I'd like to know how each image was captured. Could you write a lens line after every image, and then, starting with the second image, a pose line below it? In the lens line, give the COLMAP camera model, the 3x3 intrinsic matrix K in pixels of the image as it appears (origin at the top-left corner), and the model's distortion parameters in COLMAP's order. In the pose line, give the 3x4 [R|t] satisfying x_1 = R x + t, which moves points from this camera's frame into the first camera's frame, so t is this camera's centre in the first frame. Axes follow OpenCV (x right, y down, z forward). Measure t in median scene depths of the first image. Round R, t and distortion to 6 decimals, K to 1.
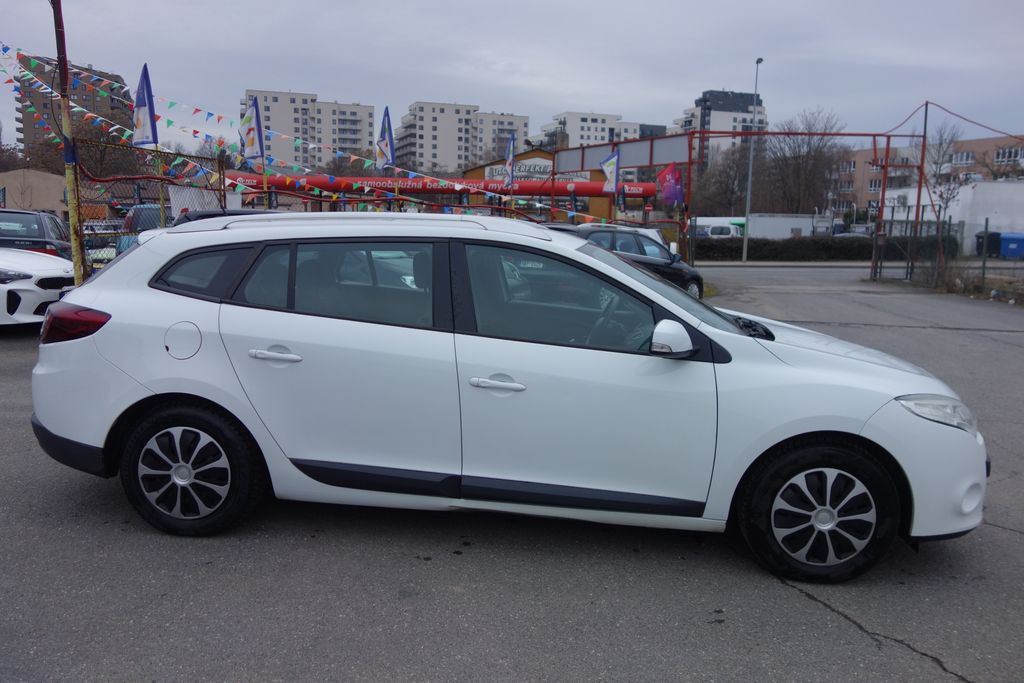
lens RADIAL K [[810.4, 0, 511.3], [0, 810.4, 340.4], [0, 0, 1]] dist [0.005709, -0.000861]
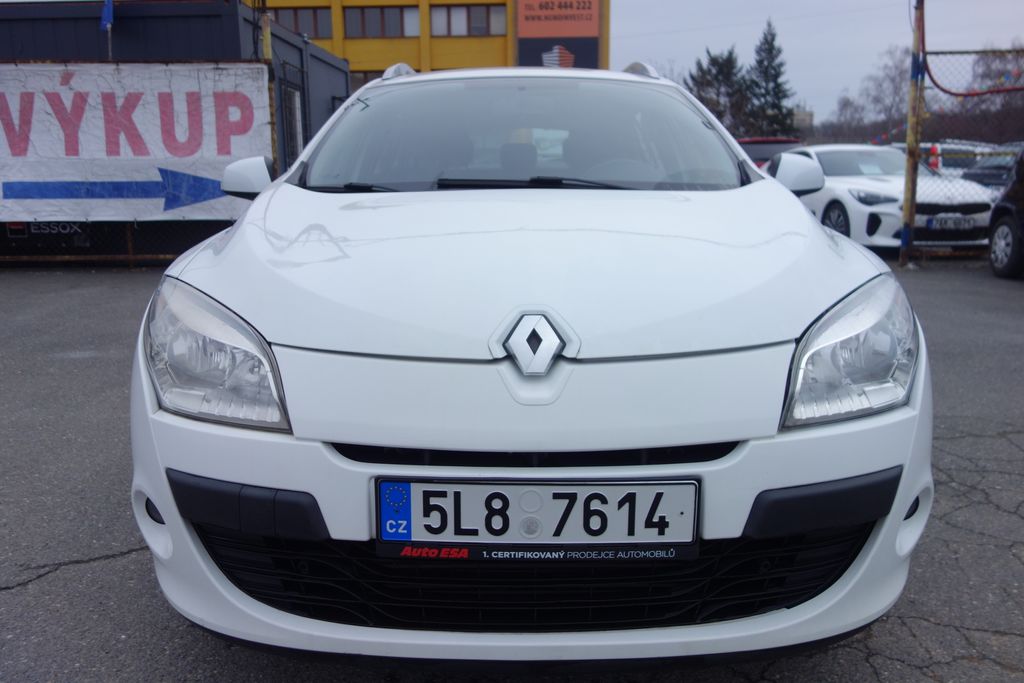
lens RADIAL K [[807.2, 0, 511.8], [0, 807.2, 345.2], [0, 0, 1]] dist [0.009641, -0.009077]
pose [[0.085008, 0.177638, -0.980418, 0.977330], [-0.136844, 0.976736, 0.165106, -0.008208], [0.986938, 0.120129, 0.107339, 1.099926]]
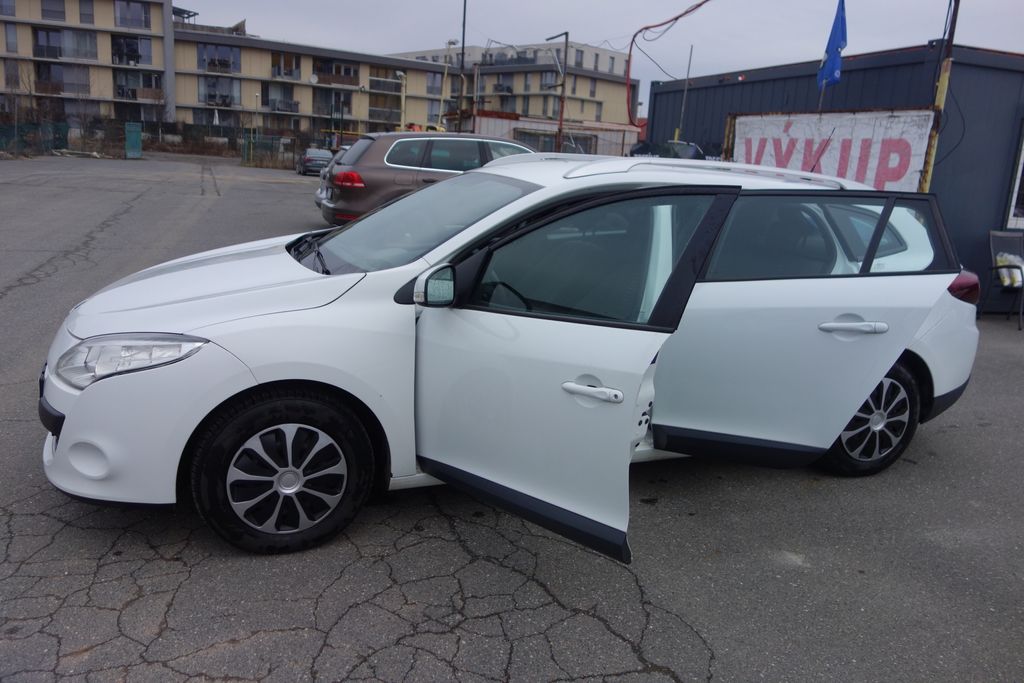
lens RADIAL K [[811.2, 0, 512.0], [0, 811.2, 341.5], [0, 0, 1]] dist [0.000508, -0.005539]
pose [[-0.892685, 0.020709, -0.450205, 0.569054], [-0.146627, 0.931251, 0.333576, -0.299189], [0.426162, 0.363790, -0.828277, 2.154510]]
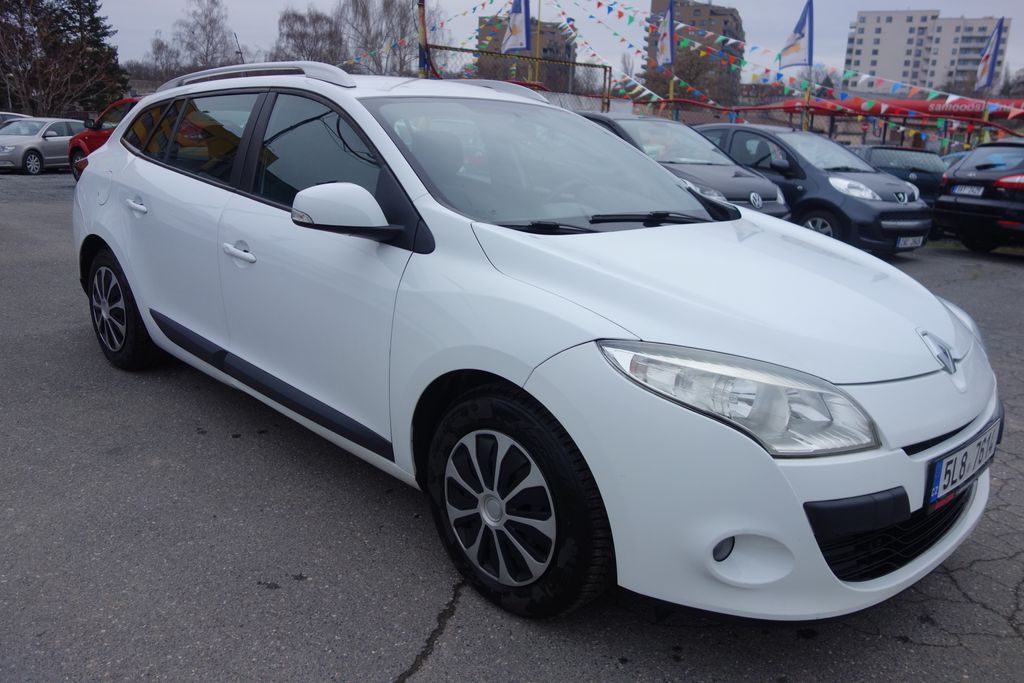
lens RADIAL K [[807.2, 0, 511.8], [0, 807.2, 345.2], [0, 0, 1]] dist [0.009641, -0.009077]
pose [[0.767361, 0.167374, -0.618986, 0.720866], [-0.113317, 0.985536, 0.126009, 0.009359], [0.631124, -0.026553, 0.775228, 0.486301]]
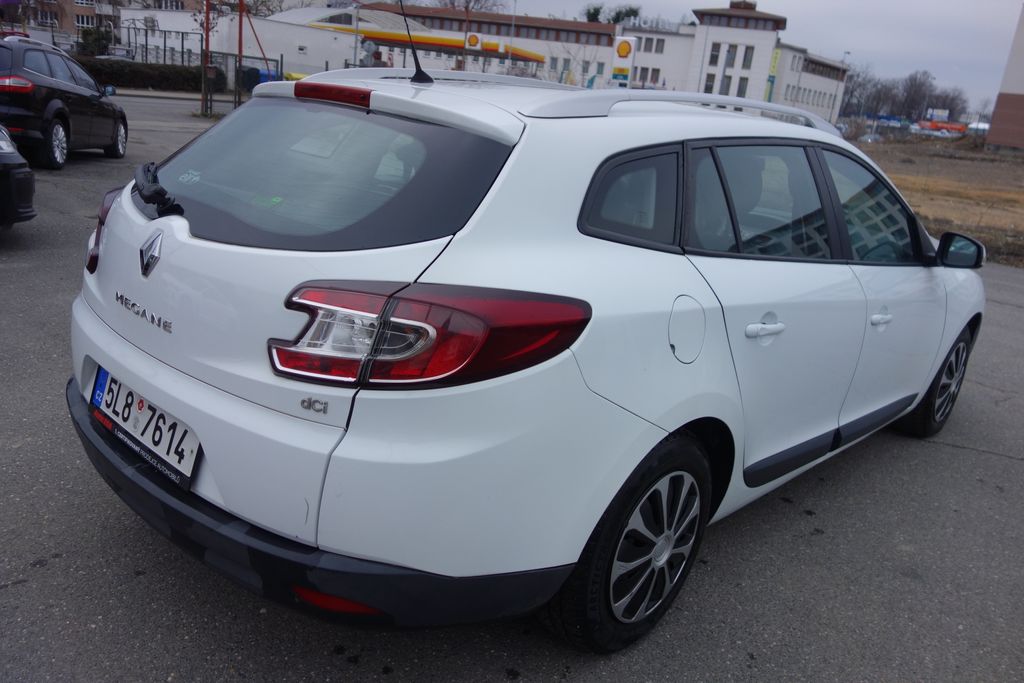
lens RADIAL K [[810.4, 0, 511.3], [0, 810.4, 340.4], [0, 0, 1]] dist [0.005709, -0.000861]
pose [[0.613292, -0.182025, 0.768597, -0.898147], [0.018658, 0.976151, 0.216291, -0.114399], [-0.789636, -0.118309, 0.602061, 0.745669]]
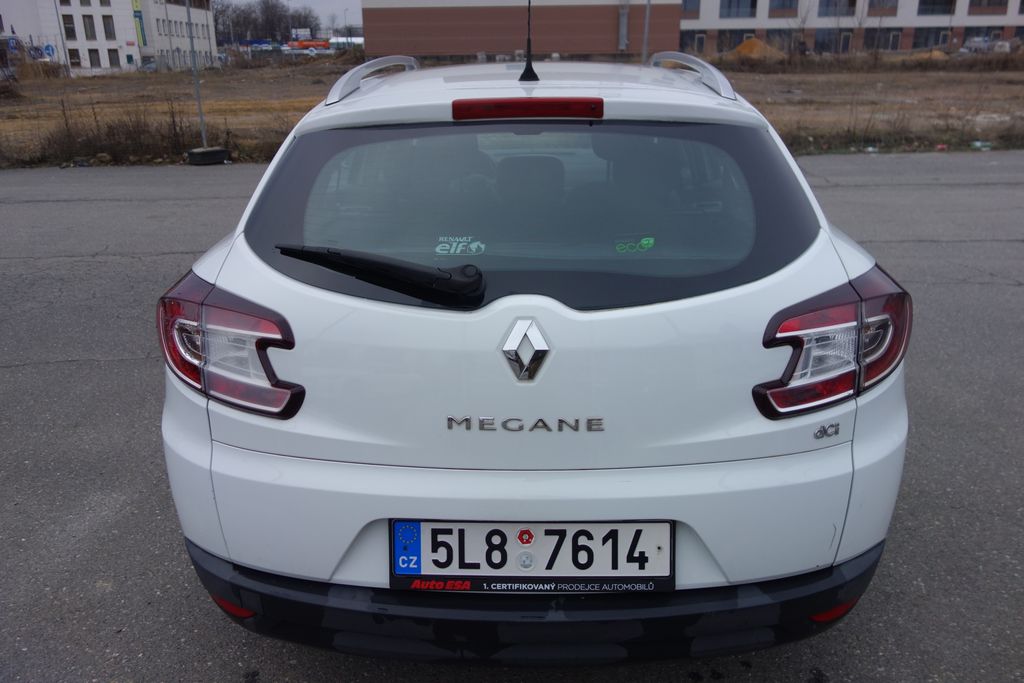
lens RADIAL K [[811.9, 0, 512.0], [0, 811.9, 341.5], [0, 0, 1]] dist [-0.001697, 0.003964]
pose [[-0.053841, -0.345833, 0.936750, -1.007902], [0.157146, 0.923487, 0.349968, -0.206839], [-0.986107, 0.166049, 0.004625, 1.246441]]
